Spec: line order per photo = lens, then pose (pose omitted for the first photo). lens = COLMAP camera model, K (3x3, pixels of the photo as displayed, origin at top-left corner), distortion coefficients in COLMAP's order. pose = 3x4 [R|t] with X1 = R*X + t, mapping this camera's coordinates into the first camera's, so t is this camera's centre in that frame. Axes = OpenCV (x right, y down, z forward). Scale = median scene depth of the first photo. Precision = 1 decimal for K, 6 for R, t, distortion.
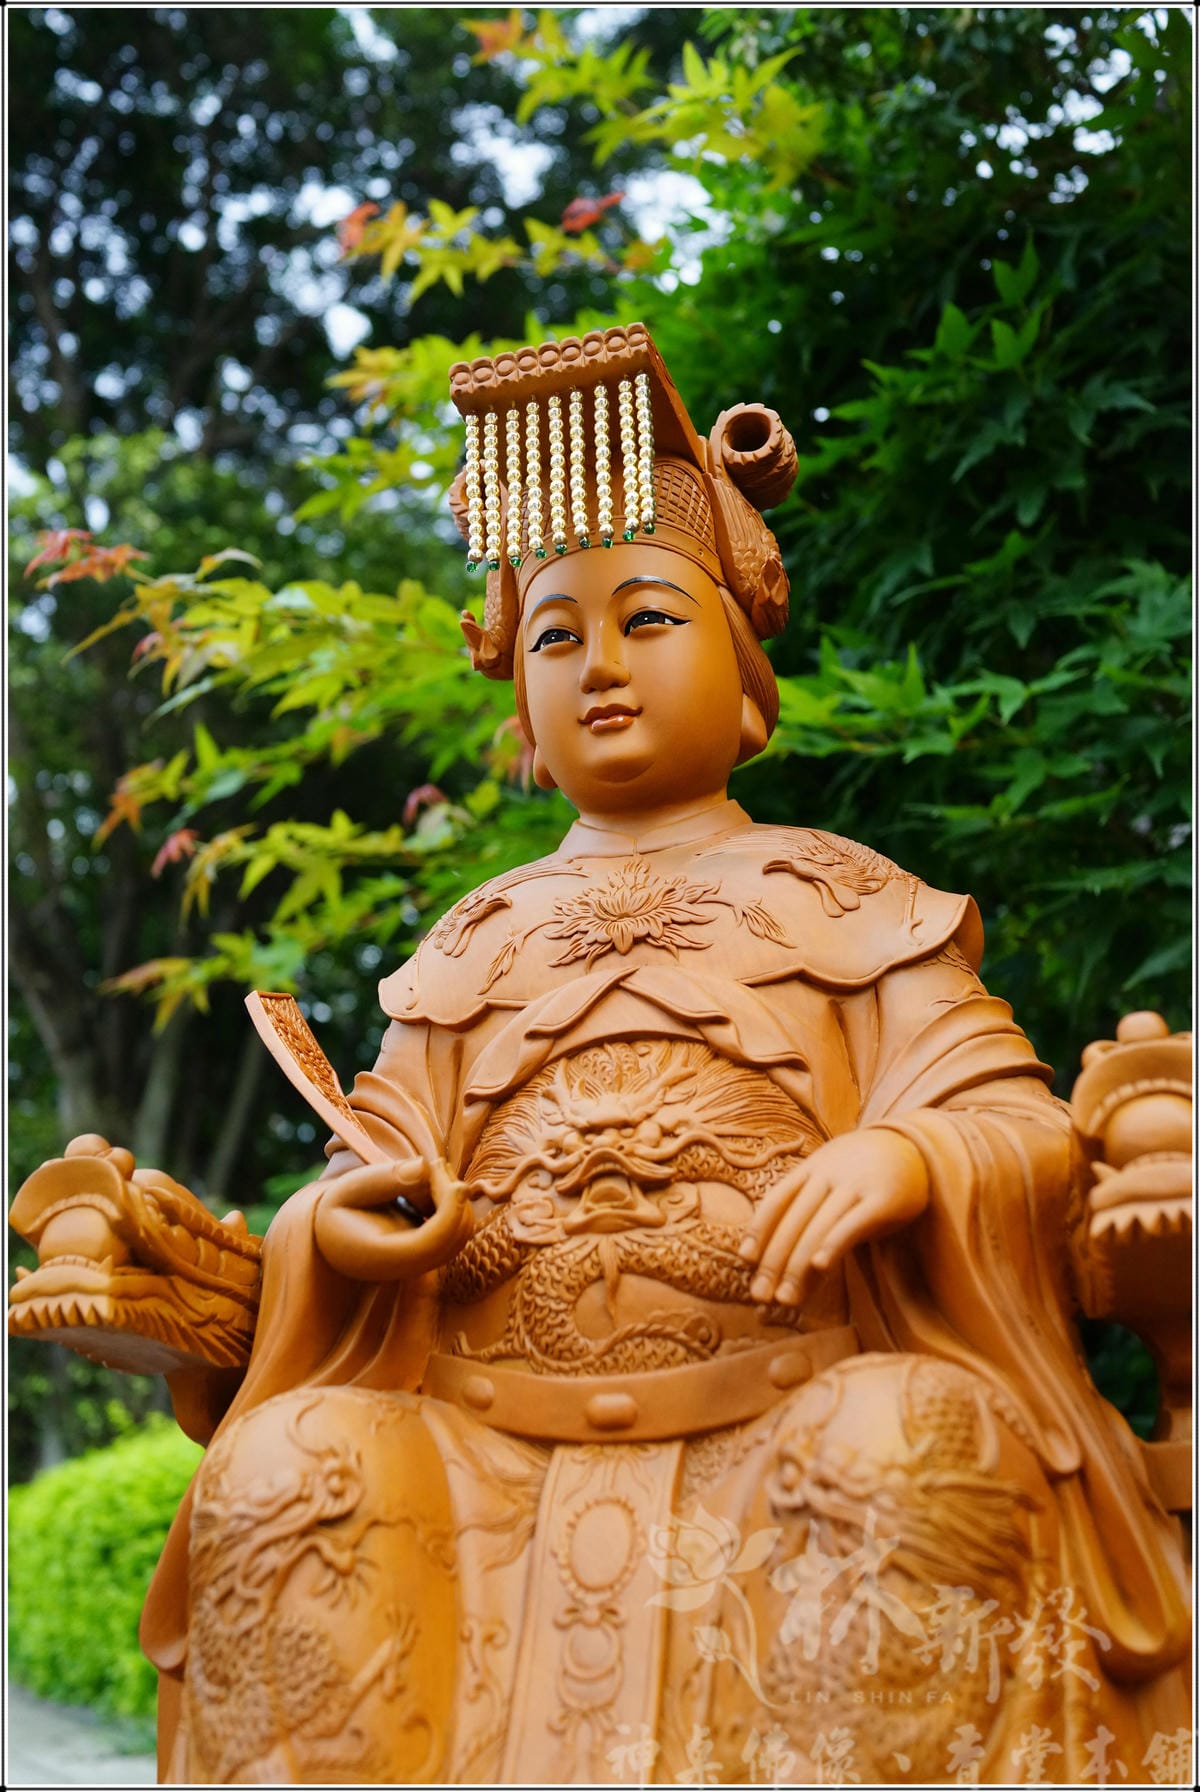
lens RADIAL K [[1700.4, 0, 600.0], [0, 1700.4, 896.0], [0, 0, 1]] dist [-0.074402, -0.034718]
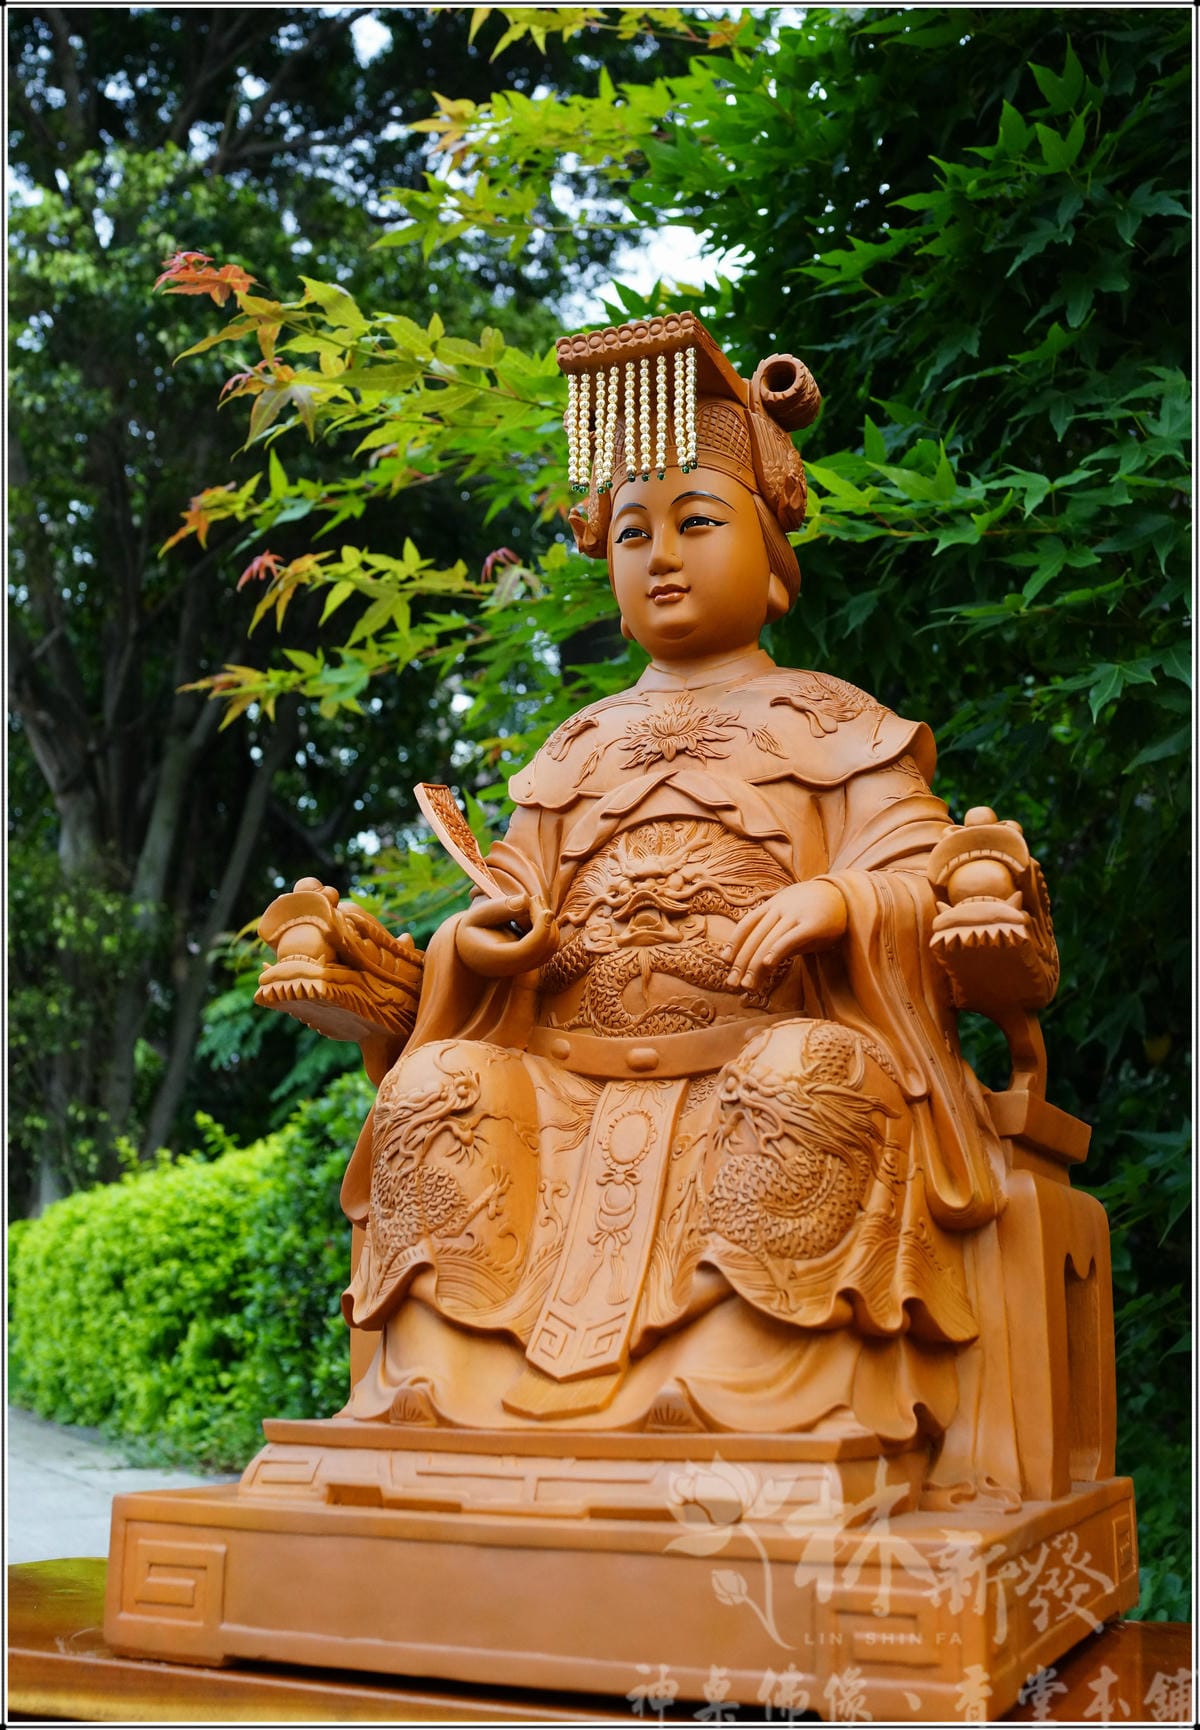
lens RADIAL K [[1754.6, 0, 624.1], [0, 1754.6, 843.4], [0, 0, 1]] dist [-0.072199, -0.011474]
pose [[0.994703, 0.018195, -0.101166, 0.139705], [-0.009048, 0.995887, 0.090152, -0.033564], [0.102390, -0.088759, 0.990776, -0.538220]]
